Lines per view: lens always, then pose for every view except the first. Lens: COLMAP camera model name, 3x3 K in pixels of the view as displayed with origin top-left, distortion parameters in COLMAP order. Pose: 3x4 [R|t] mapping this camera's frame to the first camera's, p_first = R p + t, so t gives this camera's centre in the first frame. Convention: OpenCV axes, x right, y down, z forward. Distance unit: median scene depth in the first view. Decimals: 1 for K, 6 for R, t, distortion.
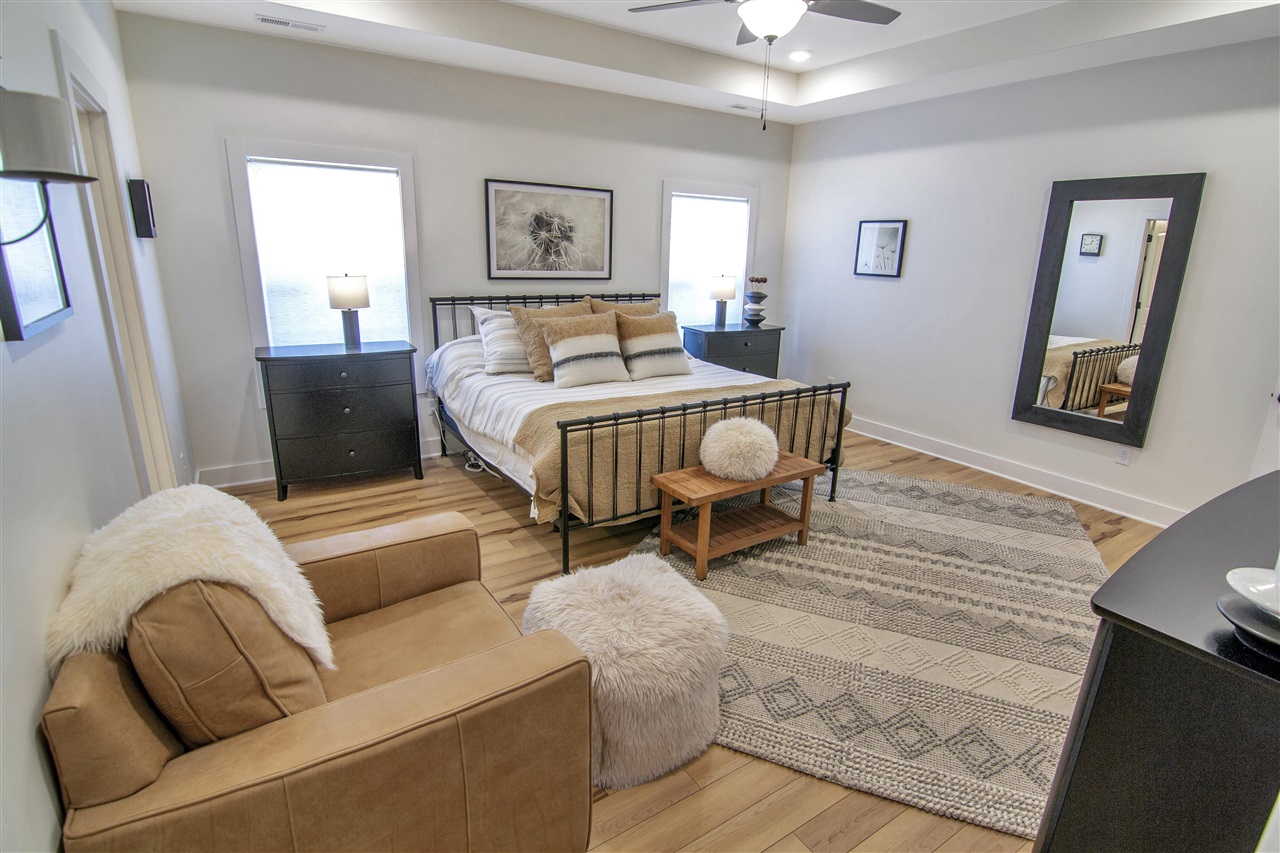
lens RADIAL K [[626.8, 0, 642.6], [0, 626.8, 424.2], [0, 0, 1]] dist [-0.008905, -0.007059]
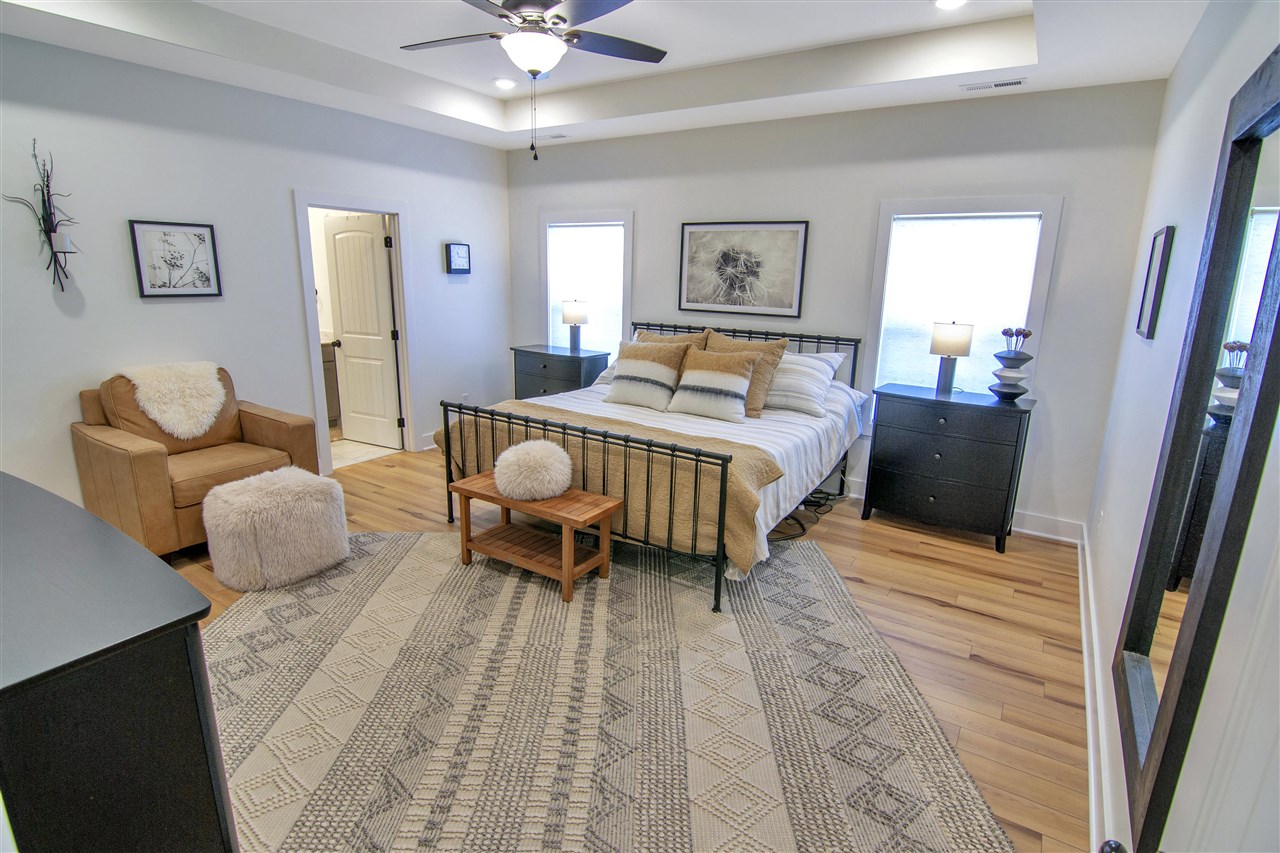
lens RADIAL K [[626.8, 0, 643.9], [0, 626.8, 427.8], [0, 0, 1]] dist [-0.008905, -0.007059]
pose [[0.405517, 0.197191, -0.892565, 0.766409], [-0.265141, 0.959849, 0.091595, -0.112806], [0.874789, 0.199512, 0.441519, 0.480196]]
